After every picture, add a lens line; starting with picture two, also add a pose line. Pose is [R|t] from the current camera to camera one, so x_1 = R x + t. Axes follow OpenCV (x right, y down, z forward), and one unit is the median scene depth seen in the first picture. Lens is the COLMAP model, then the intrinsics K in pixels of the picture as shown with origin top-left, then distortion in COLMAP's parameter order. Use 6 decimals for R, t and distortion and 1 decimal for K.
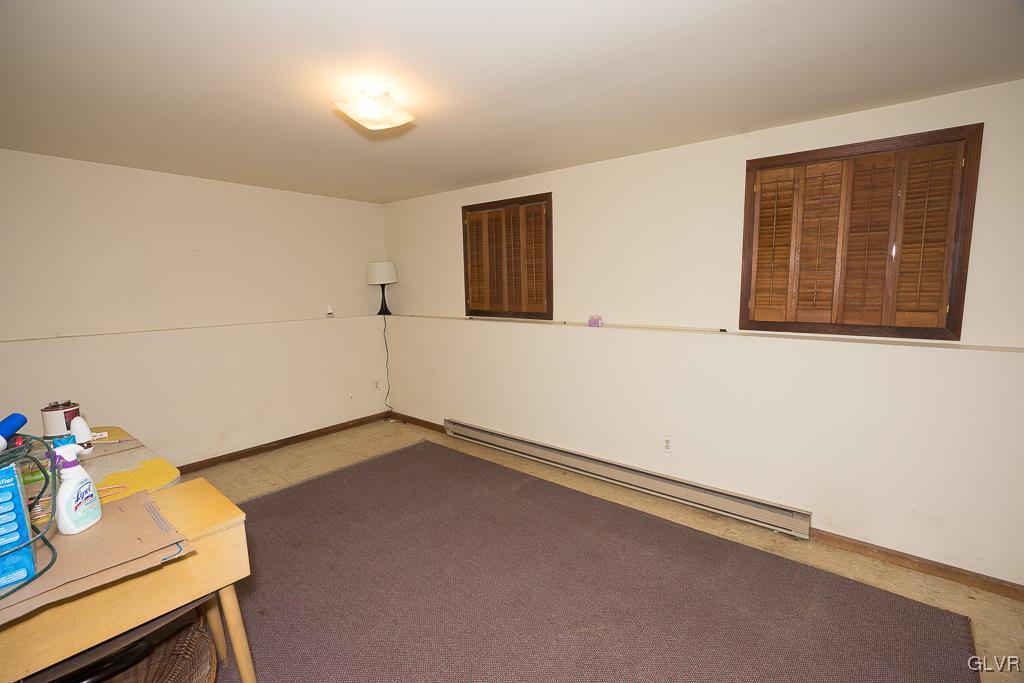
lens RADIAL K [[458.5, 0, 511.2], [0, 458.5, 340.6], [0, 0, 1]] dist [-0.010190, 0.001212]
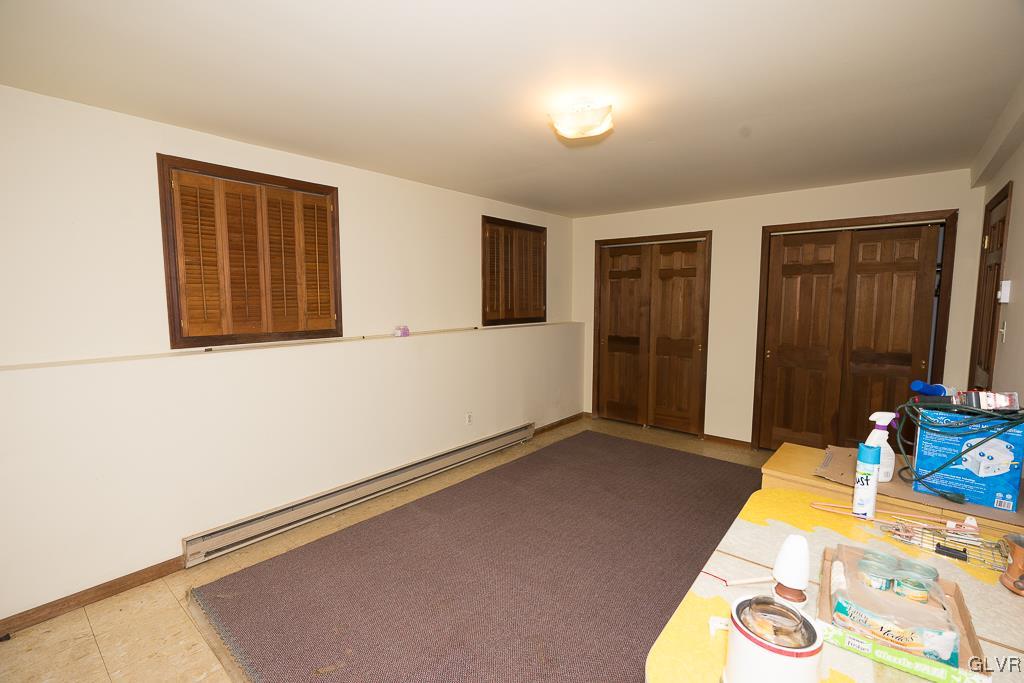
lens RADIAL K [[460.5, 0, 500.6], [0, 460.5, 336.8], [0, 0, 1]] dist [-0.006109, 0.000751]
pose [[0.031397, -0.076930, 0.996542, -0.736387], [0.123094, 0.989741, 0.072527, -0.068313], [-0.991898, 0.120391, 0.040545, 0.651747]]
